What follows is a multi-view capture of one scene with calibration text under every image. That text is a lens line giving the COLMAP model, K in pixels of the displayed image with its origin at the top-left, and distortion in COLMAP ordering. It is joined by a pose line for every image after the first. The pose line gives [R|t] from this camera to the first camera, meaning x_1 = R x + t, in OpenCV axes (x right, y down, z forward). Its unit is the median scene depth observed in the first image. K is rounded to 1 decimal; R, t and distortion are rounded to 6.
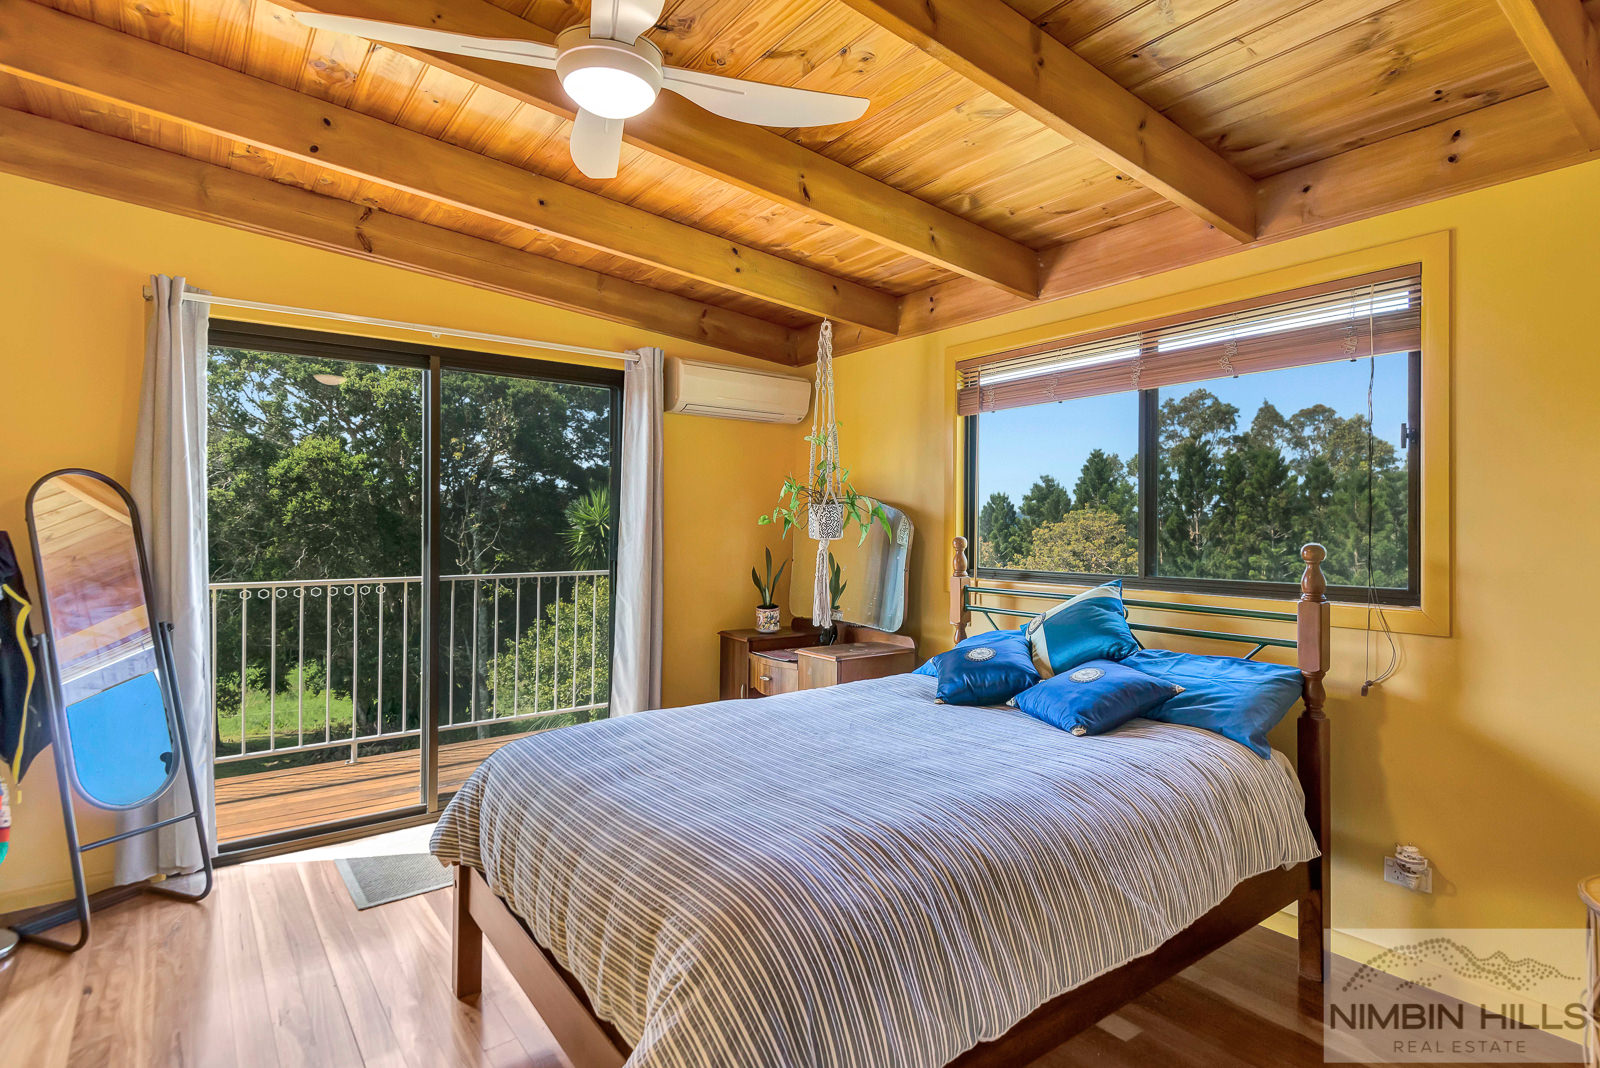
lens RADIAL K [[746.5, 0, 817.5], [0, 746.5, 527.1], [0, 0, 1]] dist [0.035006, -0.021067]
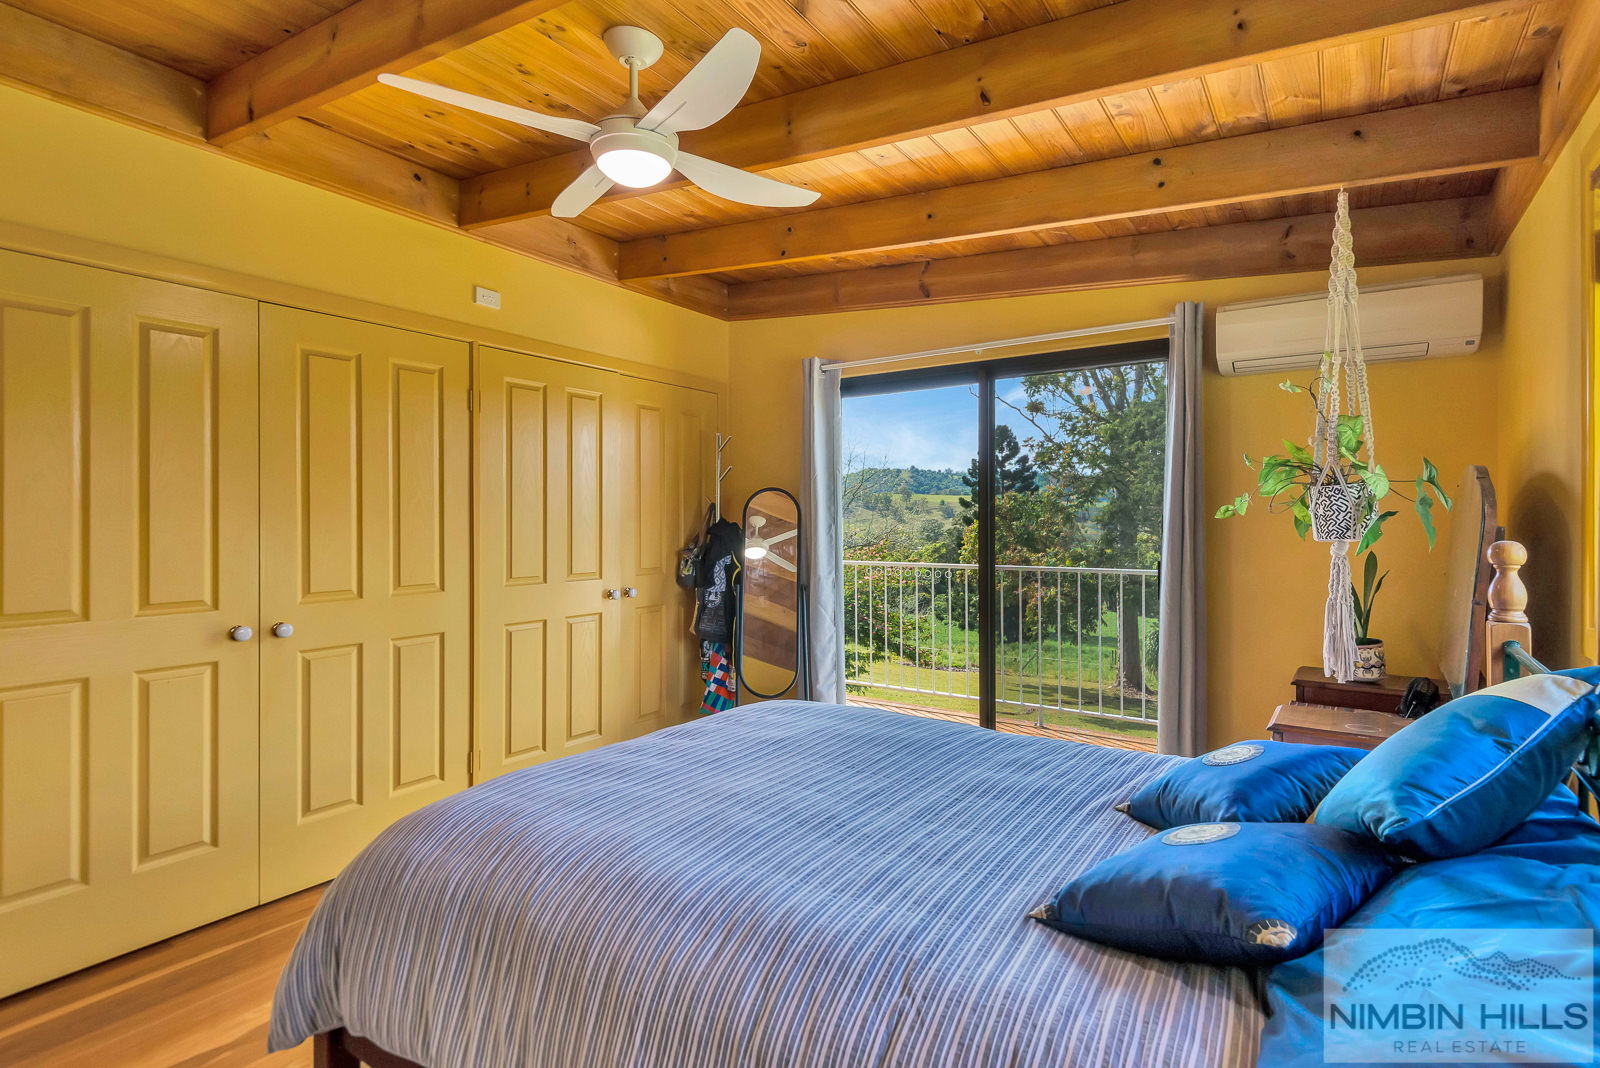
lens RADIAL K [[746.5, 0, 817.5], [0, 746.5, 527.1], [0, 0, 1]] dist [0.035006, -0.021067]
pose [[0.372140, 0.004600, -0.928165, 0.444968], [-0.005264, 0.999982, 0.002845, 0.003662], [0.928161, 0.003827, 0.372158, 0.367910]]
